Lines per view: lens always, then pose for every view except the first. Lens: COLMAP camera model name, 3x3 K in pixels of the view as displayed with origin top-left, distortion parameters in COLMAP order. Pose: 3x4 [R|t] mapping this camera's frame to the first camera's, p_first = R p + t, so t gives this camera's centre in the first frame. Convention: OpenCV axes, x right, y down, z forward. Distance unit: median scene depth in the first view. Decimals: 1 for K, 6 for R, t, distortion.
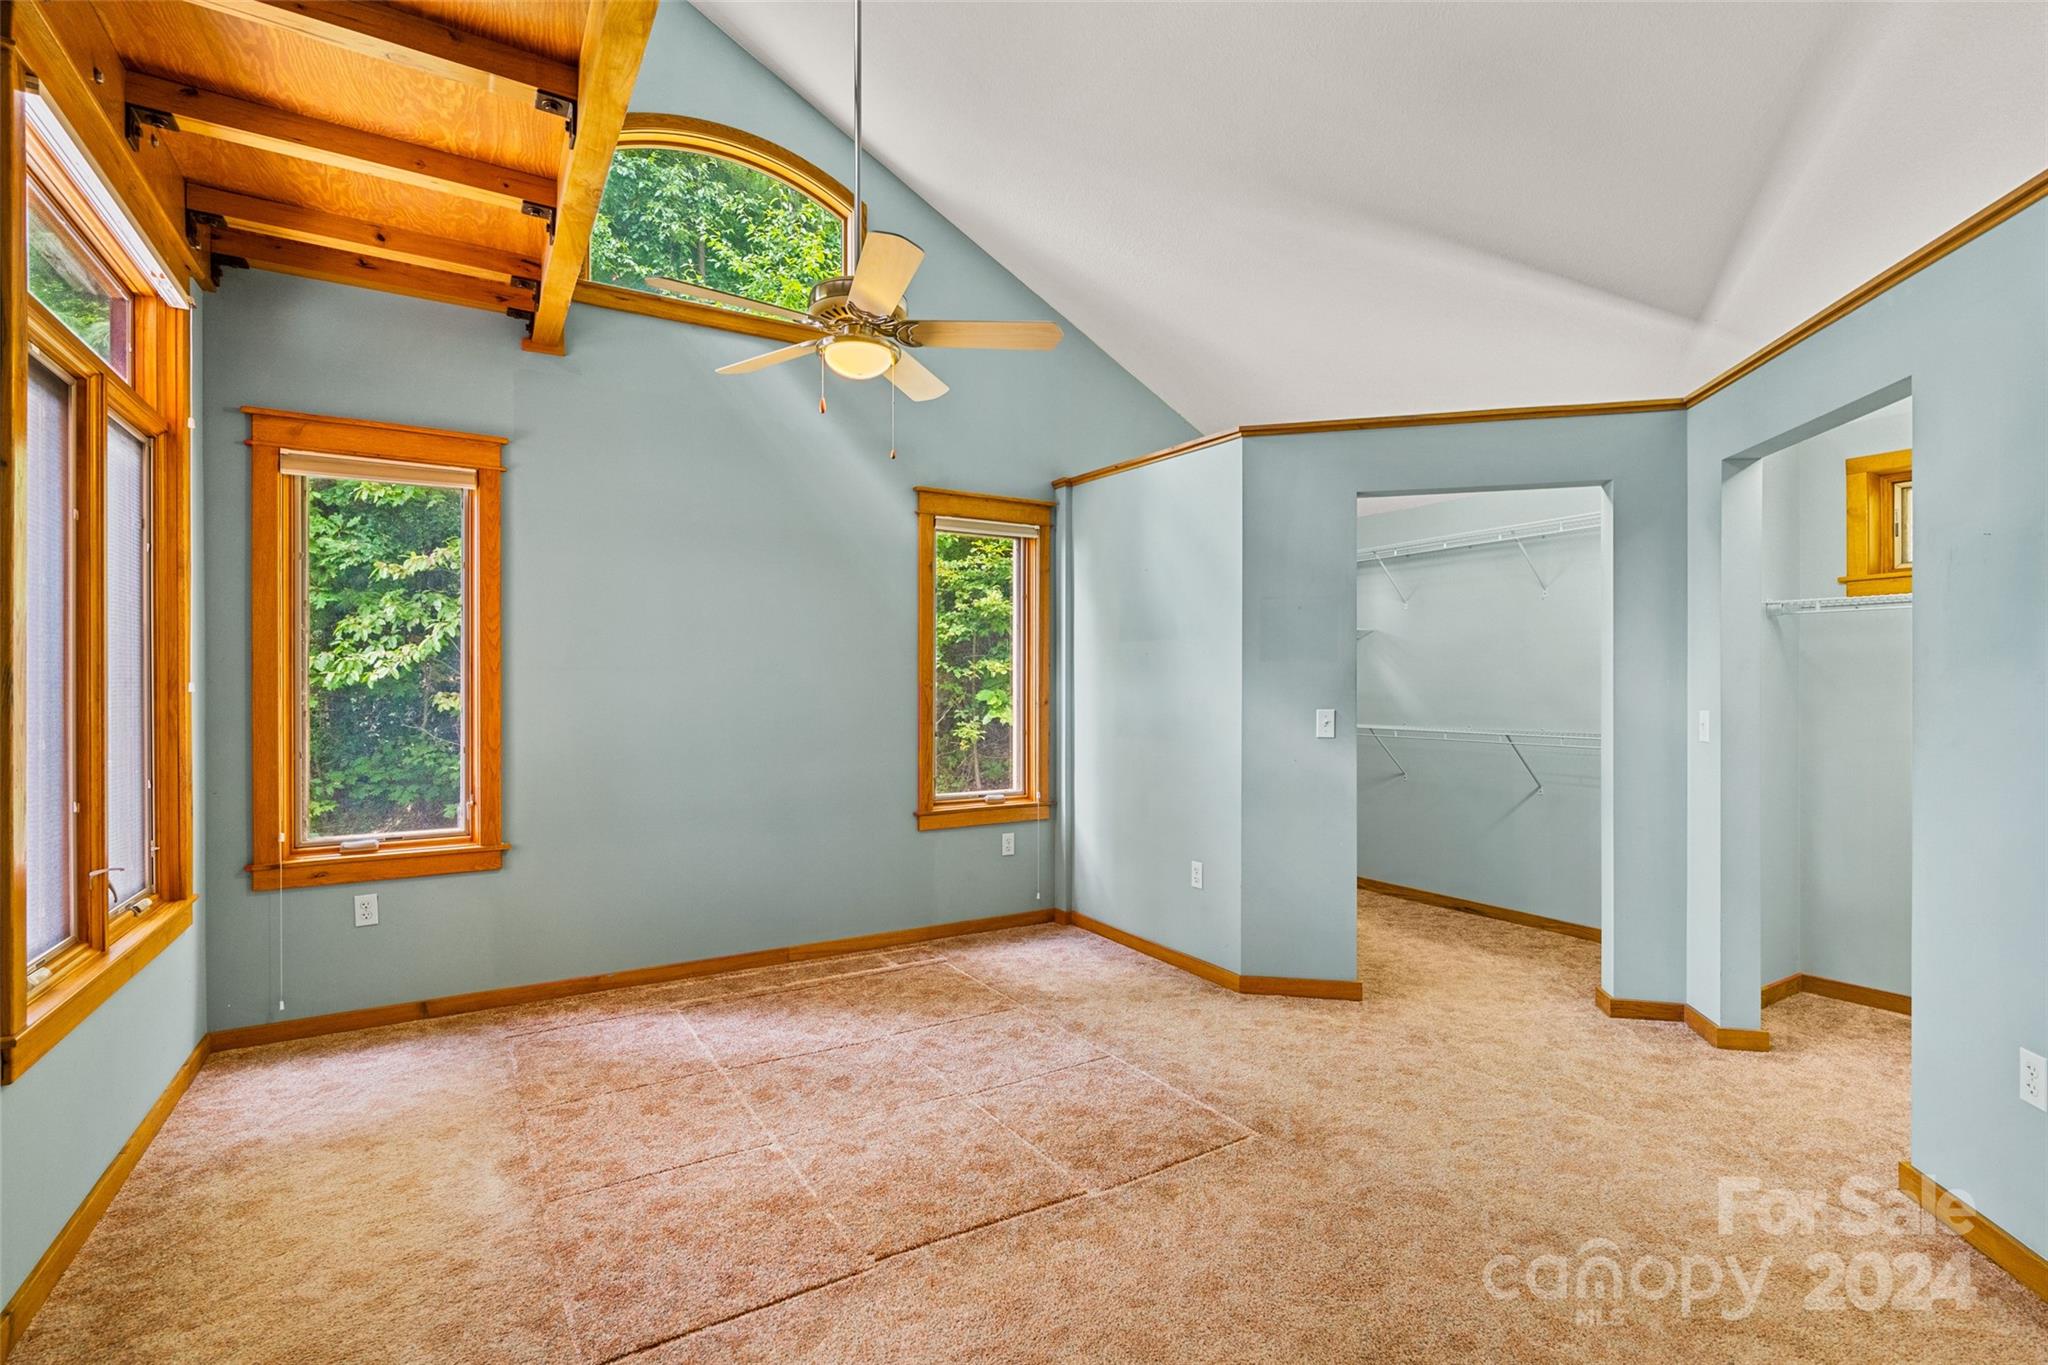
lens RADIAL K [[921.7, 0, 1025.0], [0, 921.7, 687.6], [0, 0, 1]] dist [-0.007358, 0.000769]
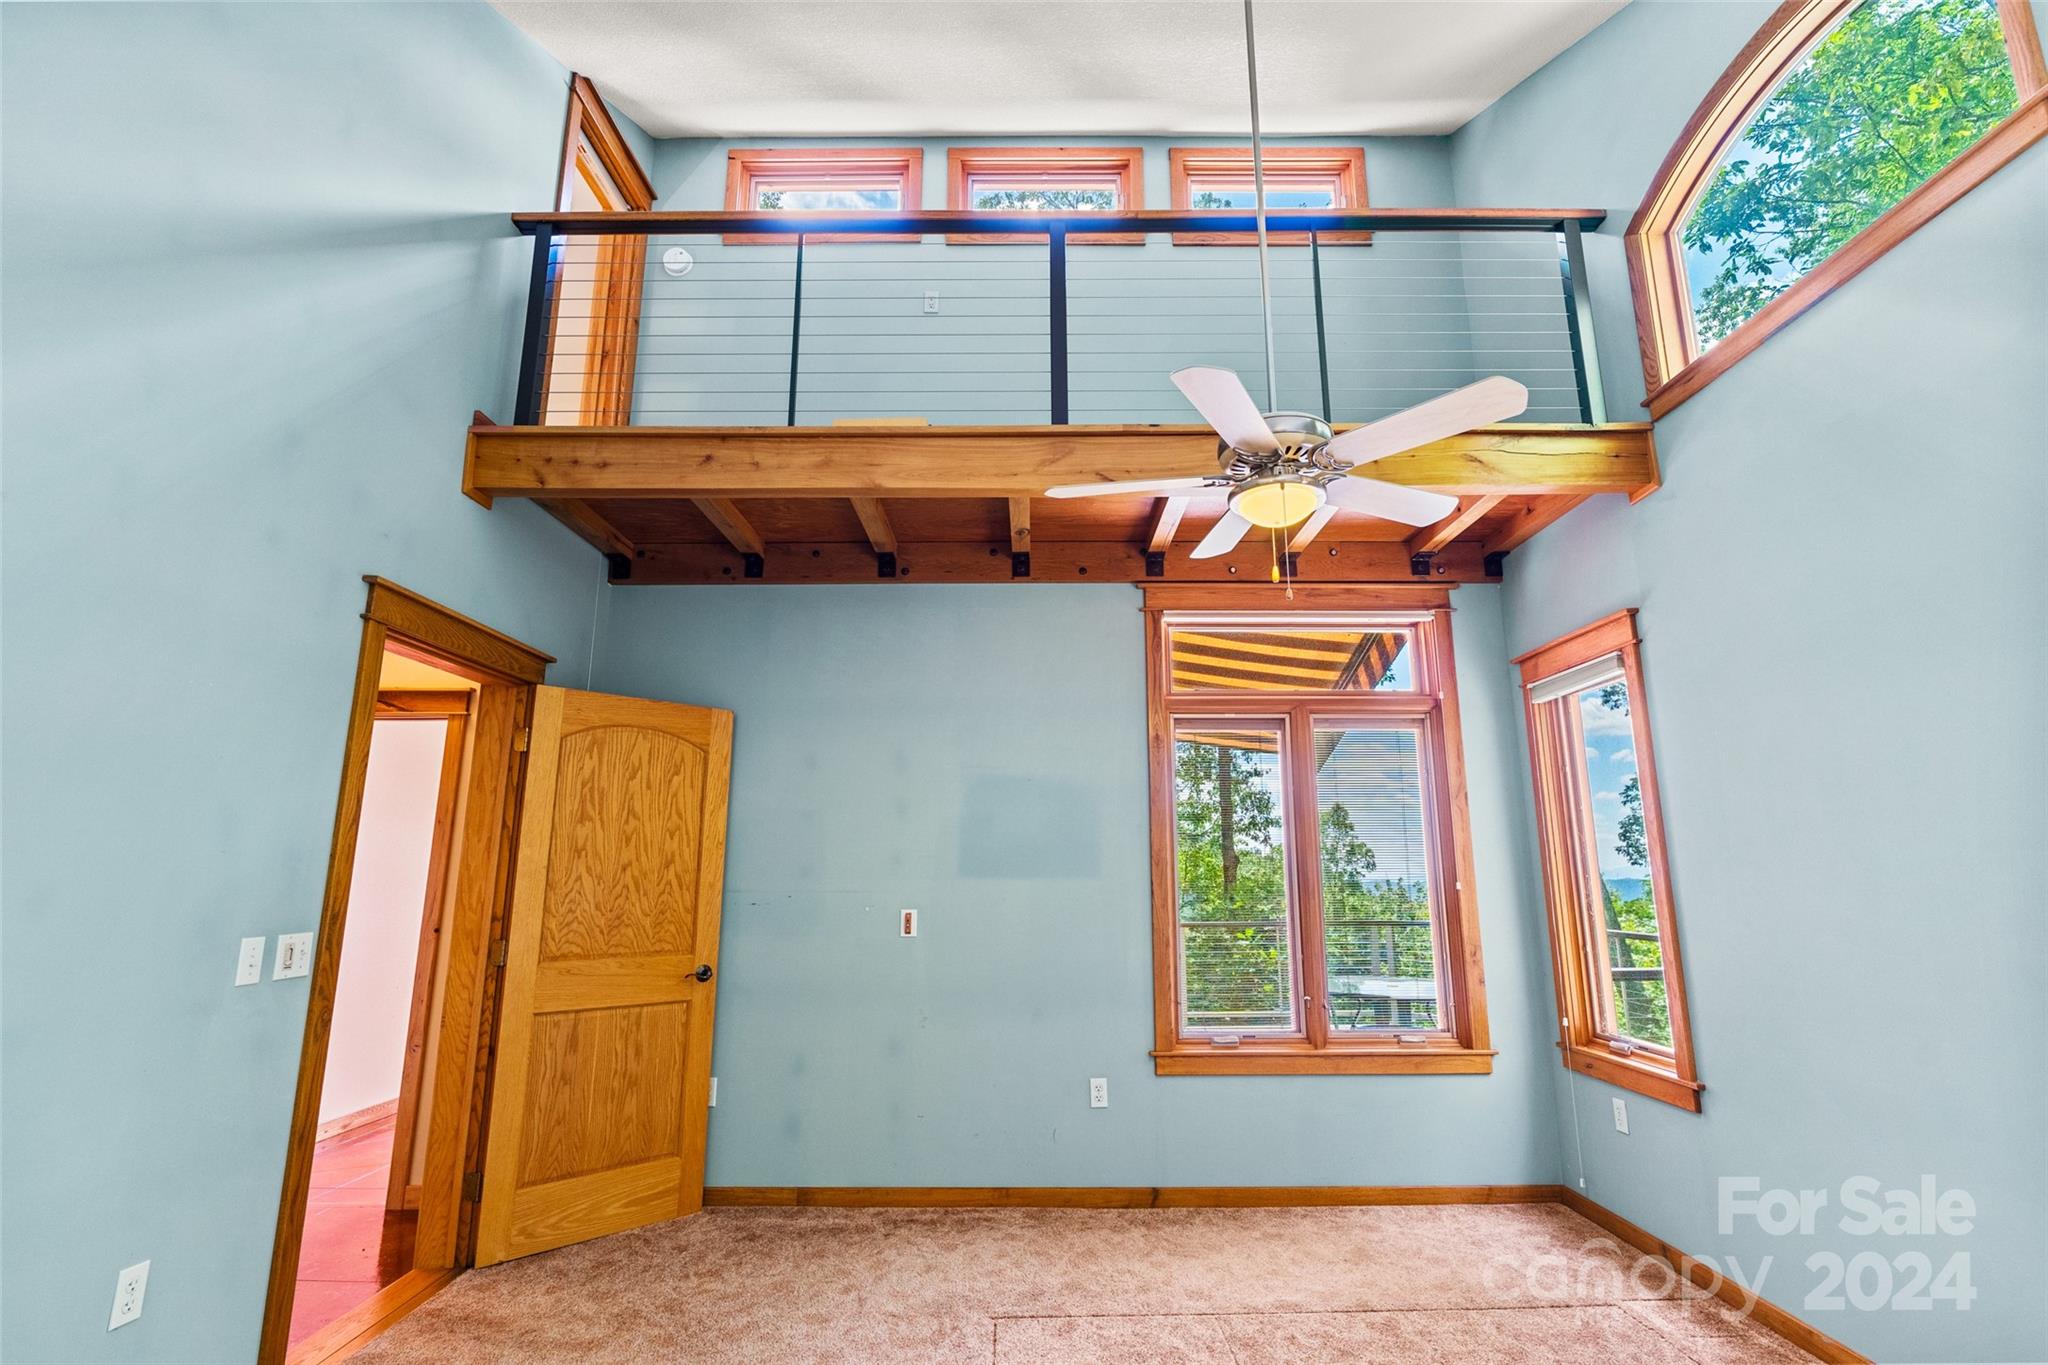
lens RADIAL K [[921.7, 0, 1024.9], [0, 921.7, 686.0], [0, 0, 1]] dist [-0.007358, 0.000769]
pose [[-0.520358, -0.176652, -0.835477, 0.565470], [-0.001982, 0.978617, -0.205683, -0.007431], [0.853946, -0.105373, -0.509581, 1.075594]]
